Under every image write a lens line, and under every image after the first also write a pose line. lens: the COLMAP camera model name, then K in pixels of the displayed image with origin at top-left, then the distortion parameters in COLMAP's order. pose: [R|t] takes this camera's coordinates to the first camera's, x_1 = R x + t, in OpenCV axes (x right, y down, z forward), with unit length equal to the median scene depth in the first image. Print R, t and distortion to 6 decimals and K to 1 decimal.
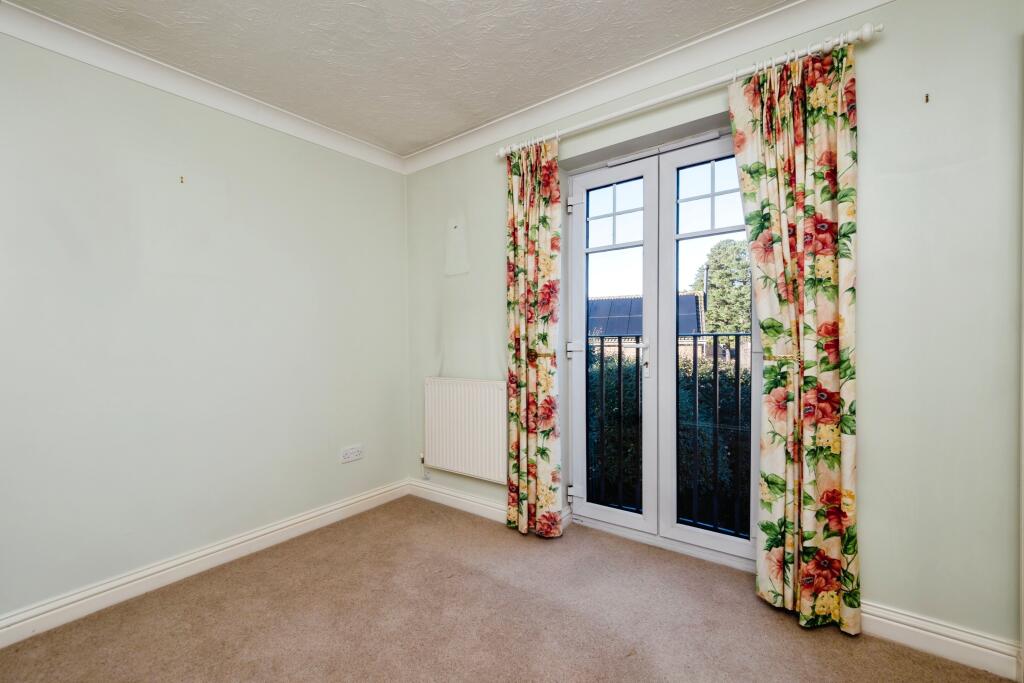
lens RADIAL K [[441.5, 0, 510.9], [0, 441.5, 342.1], [0, 0, 1]] dist [0.002235, 0.000231]
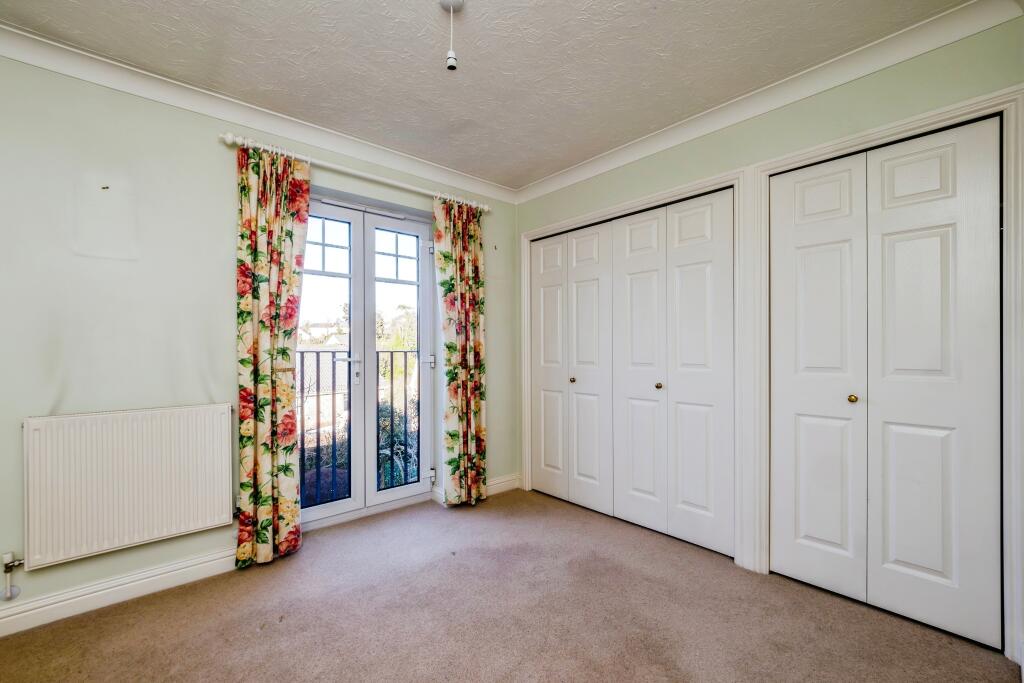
lens RADIAL K [[441.5, 0, 510.4], [0, 441.5, 353.7], [0, 0, 1]] dist [0.002235, 0.000231]
pose [[0.191233, 0.007998, 0.981512, -0.843000], [0.008960, 0.999911, -0.009893, 0.008132], [-0.981504, 0.010686, 0.191144, 0.336653]]
